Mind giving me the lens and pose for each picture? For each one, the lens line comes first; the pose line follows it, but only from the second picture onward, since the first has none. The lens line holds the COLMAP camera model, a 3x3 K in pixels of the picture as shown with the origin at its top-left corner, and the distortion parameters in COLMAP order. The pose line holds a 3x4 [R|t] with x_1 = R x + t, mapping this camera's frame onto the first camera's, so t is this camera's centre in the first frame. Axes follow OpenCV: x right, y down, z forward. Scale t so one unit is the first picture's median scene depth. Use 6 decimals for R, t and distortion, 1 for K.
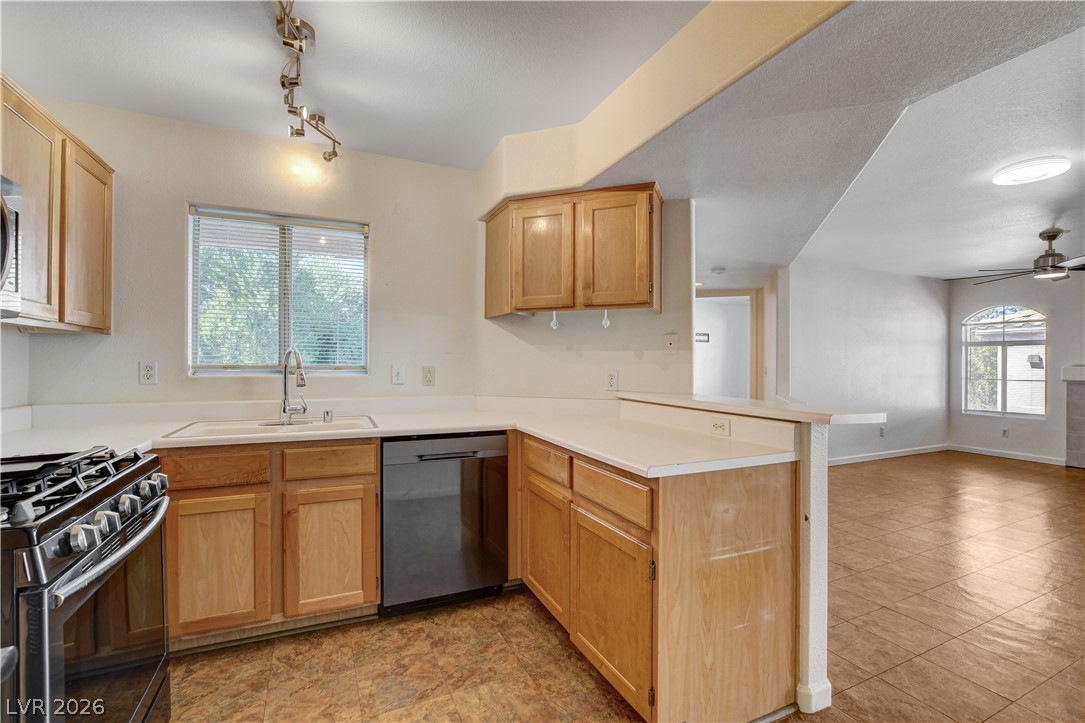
lens RADIAL K [[477.3, 0, 544.7], [0, 477.3, 362.4], [0, 0, 1]] dist [-0.025552, 0.004252]
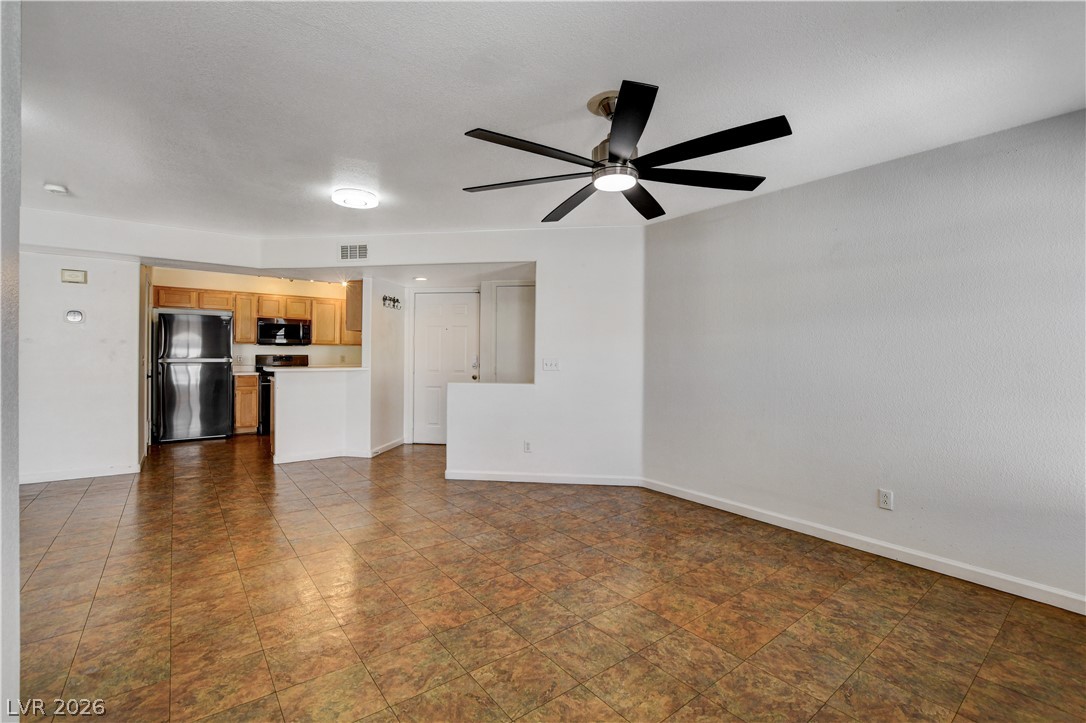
lens RADIAL K [[477.7, 0, 541.1], [0, 477.7, 350.1], [0, 0, 1]] dist [-0.025552, 0.004252]
pose [[0.216178, -0.009816, -0.976305, 1.159876], [-0.005267, 0.999923, -0.011220, 0.004873], [0.976340, 0.007568, 0.216109, 0.588618]]
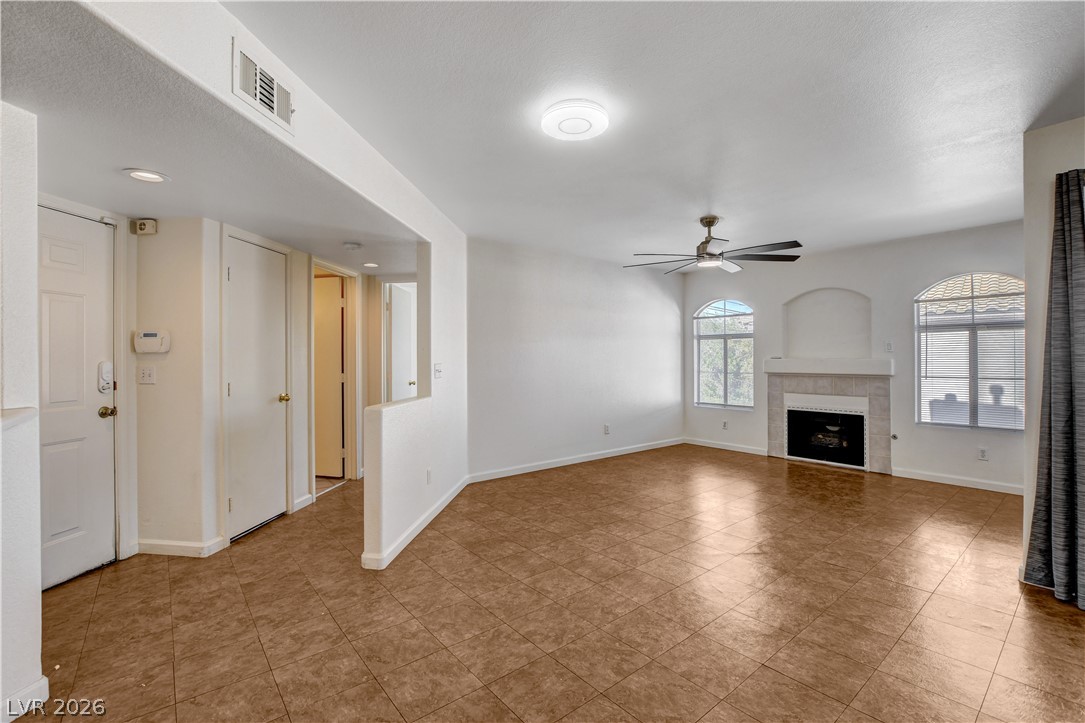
lens RADIAL K [[477.3, 0, 541.8], [0, 477.3, 358.1], [0, 0, 1]] dist [-0.025552, 0.004252]
pose [[0.970623, -0.008046, 0.240470, 0.375427], [0.007901, 0.999968, 0.001569, 0.001733], [-0.240475, 0.000377, 0.970655, 0.101672]]
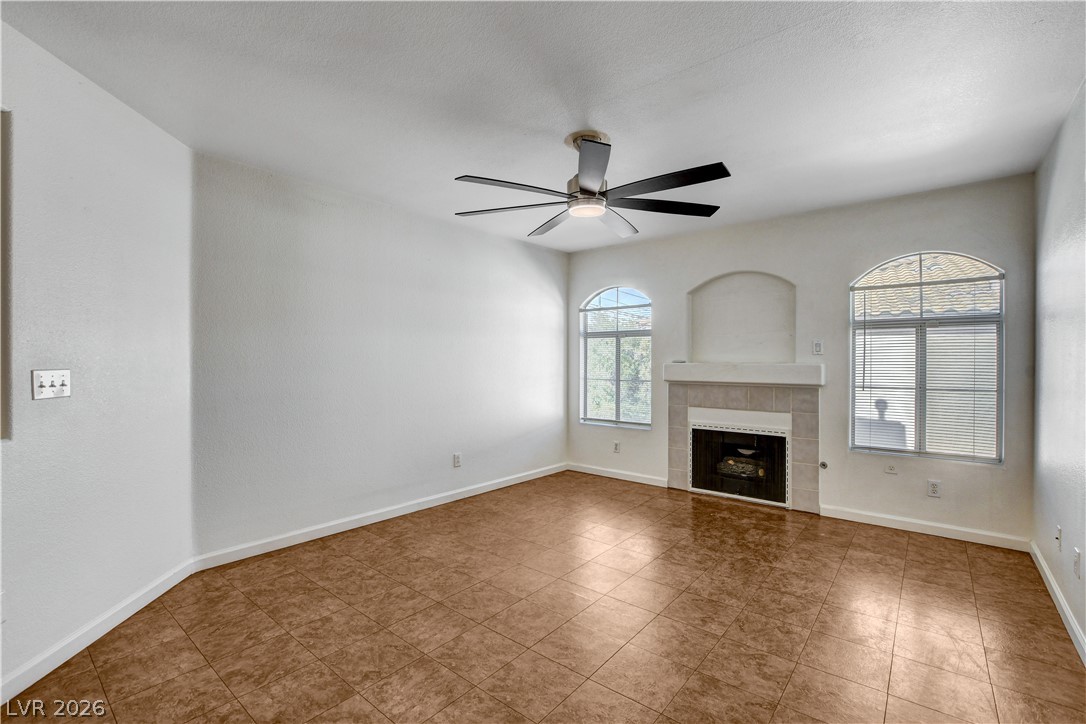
lens RADIAL K [[477.7, 0, 545.7], [0, 477.7, 369.1], [0, 0, 1]] dist [-0.025552, 0.004252]
pose [[0.902623, -0.009926, 0.430318, 0.563243], [0.001951, 0.999818, 0.018972, 0.003536], [-0.430428, -0.016285, 0.902478, 0.344006]]
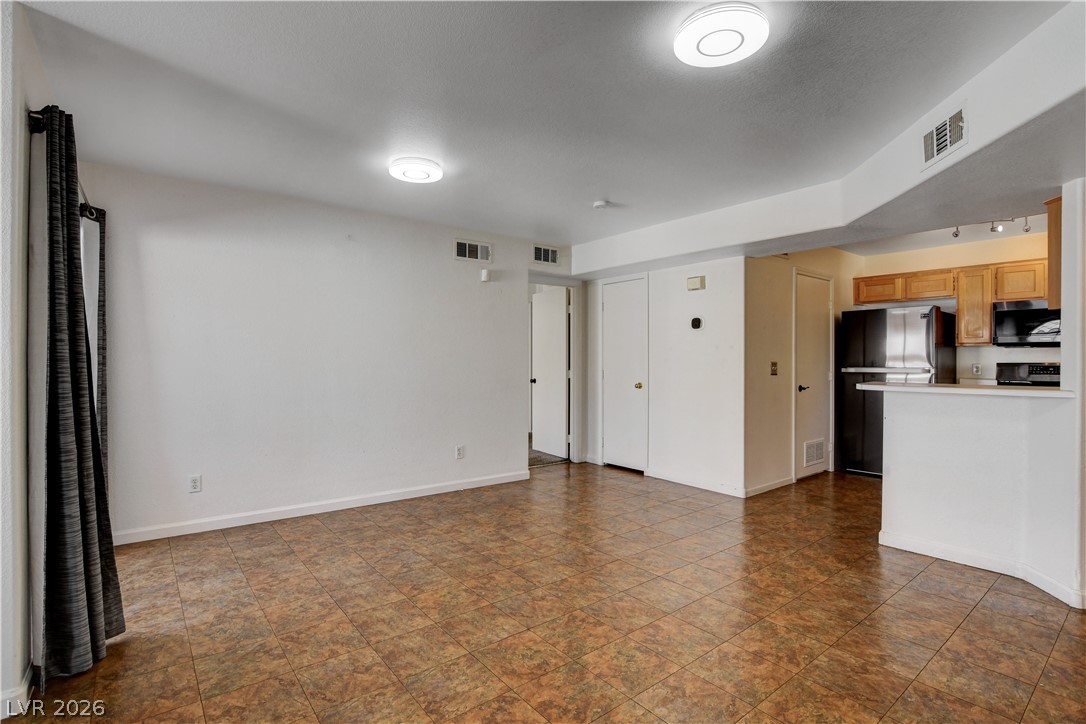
lens RADIAL K [[523.7, 0, 547.6], [0, 523.7, 360.8], [0, 0, 1]] dist [-0.019874, -0.000228]
pose [[-0.971485, -0.005165, -0.237043, 0.682205], [-0.005553, 0.999984, 0.000969, 0.006101], [0.237034, 0.002258, -0.971499, 0.775503]]
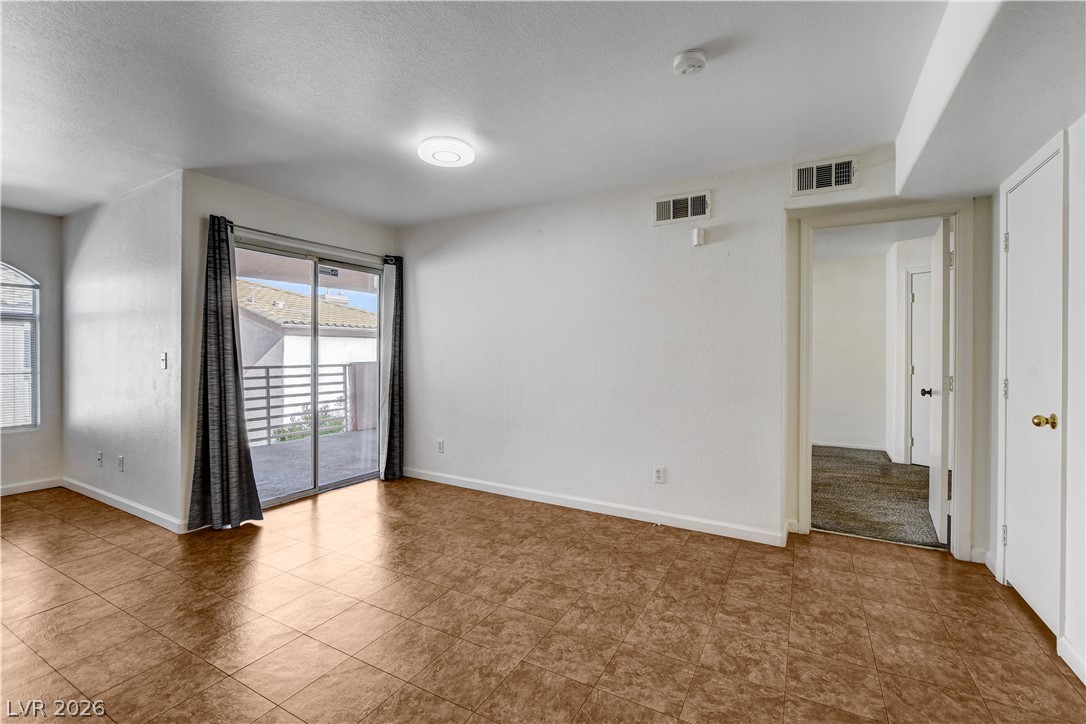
lens RADIAL K [[477.7, 0, 543.5], [0, 477.7, 357.3], [0, 0, 1]] dist [-0.025552, 0.004252]
pose [[-0.584483, -0.014589, 0.811274, 0.235295], [-0.006352, 0.999890, 0.013405, 0.002233], [-0.811381, 0.002682, -0.584512, 0.392470]]
